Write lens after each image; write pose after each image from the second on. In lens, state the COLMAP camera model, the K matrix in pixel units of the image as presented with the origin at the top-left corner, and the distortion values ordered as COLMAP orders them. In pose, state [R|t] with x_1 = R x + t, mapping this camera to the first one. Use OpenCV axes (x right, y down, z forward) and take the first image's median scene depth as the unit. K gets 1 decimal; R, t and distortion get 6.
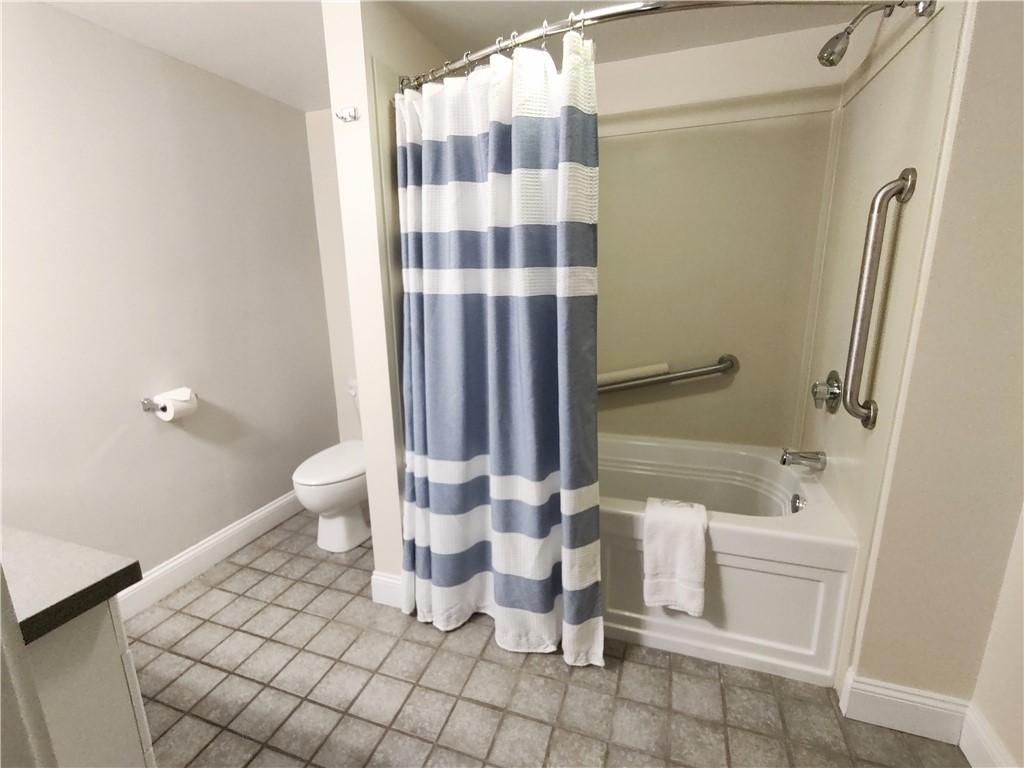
lens RADIAL K [[462.7, 0, 509.1], [0, 462.7, 383.5], [0, 0, 1]] dist [-0.006740, 0.003943]
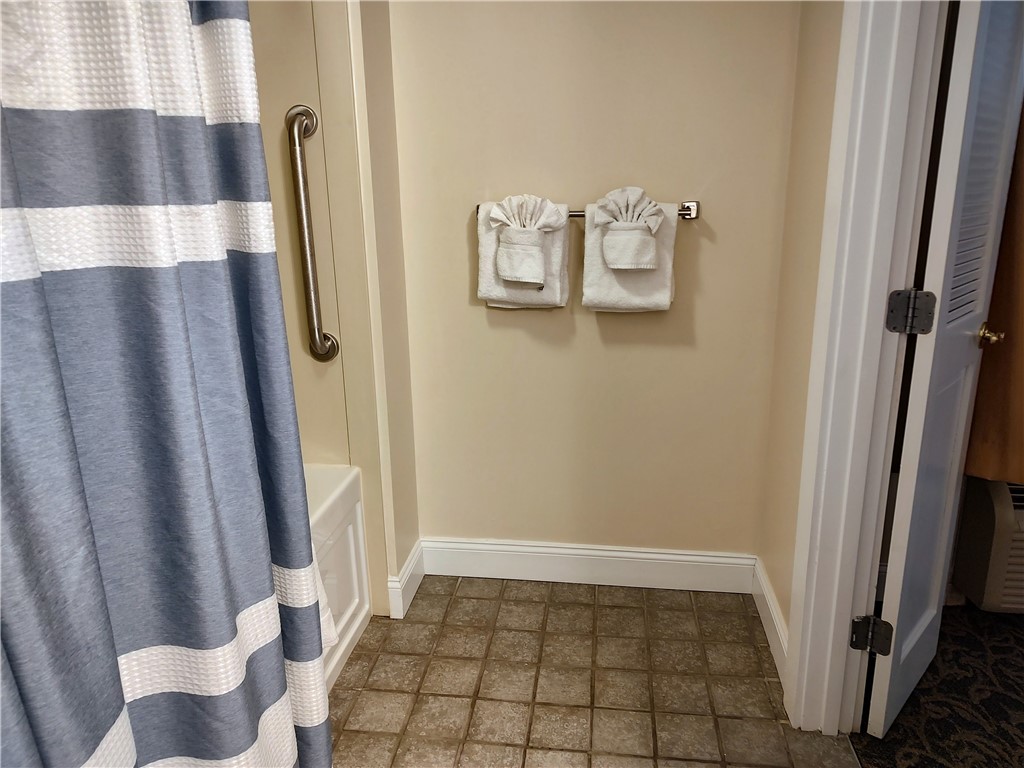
lens RADIAL K [[731.8, 0, 510.3], [0, 731.8, 381.8], [0, 0, 1]] dist [0.031007, -0.031895]
pose [[-0.198109, -0.239522, 0.950464, -0.780966], [0.243201, 0.927349, 0.284388, -0.204039], [-0.949529, 0.287494, -0.125465, 0.786842]]
